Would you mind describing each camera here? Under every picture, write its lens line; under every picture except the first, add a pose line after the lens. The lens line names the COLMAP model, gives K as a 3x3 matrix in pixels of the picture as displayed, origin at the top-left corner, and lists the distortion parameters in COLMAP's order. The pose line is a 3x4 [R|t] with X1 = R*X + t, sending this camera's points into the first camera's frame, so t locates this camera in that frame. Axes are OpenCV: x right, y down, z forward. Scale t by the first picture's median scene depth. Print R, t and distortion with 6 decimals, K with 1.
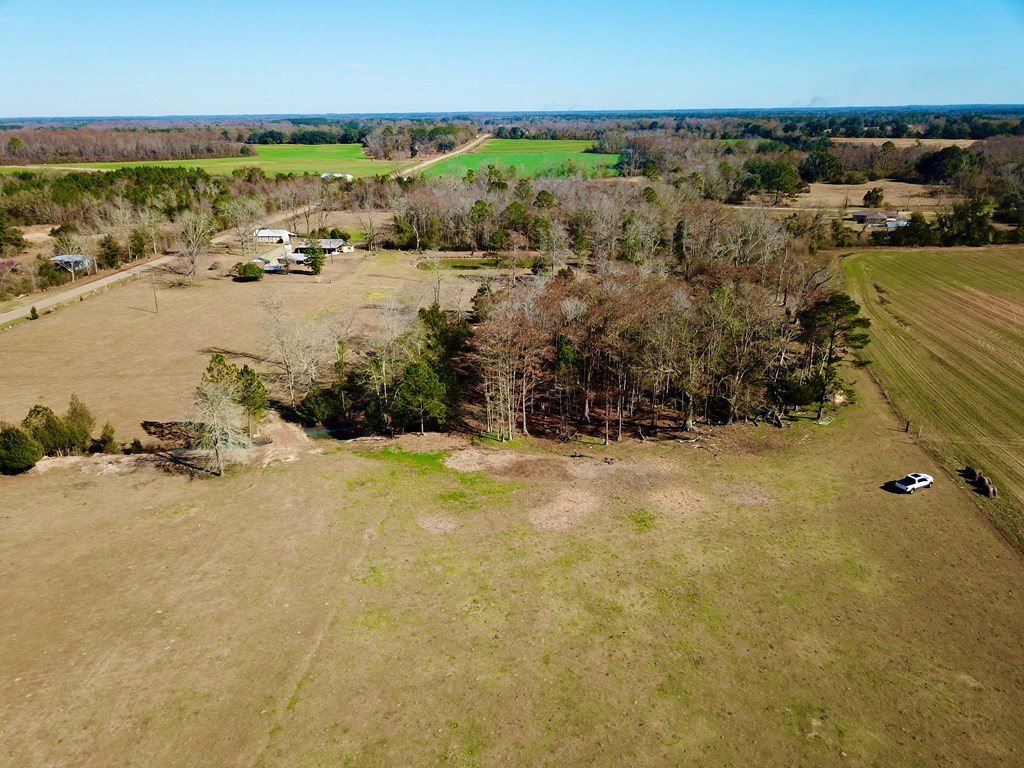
lens RADIAL K [[778.3, 0, 512.0], [0, 778.3, 384.0], [0, 0, 1]] dist [0.011207, -0.001988]
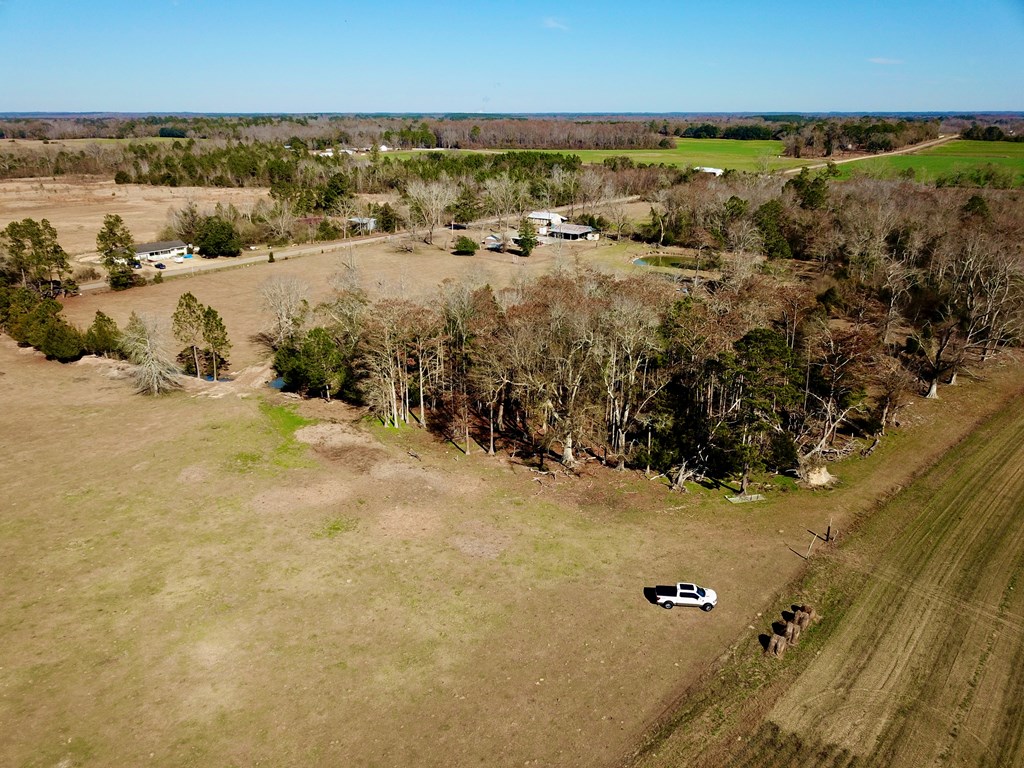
lens RADIAL K [[778.3, 0, 512.0], [0, 778.3, 384.0], [0, 0, 1]] dist [0.011207, -0.001988]
pose [[0.832188, 0.194868, -0.519124, 0.241241], [-0.193338, 0.979433, 0.057725, -0.024947], [0.519696, 0.052329, 0.852747, 0.101343]]
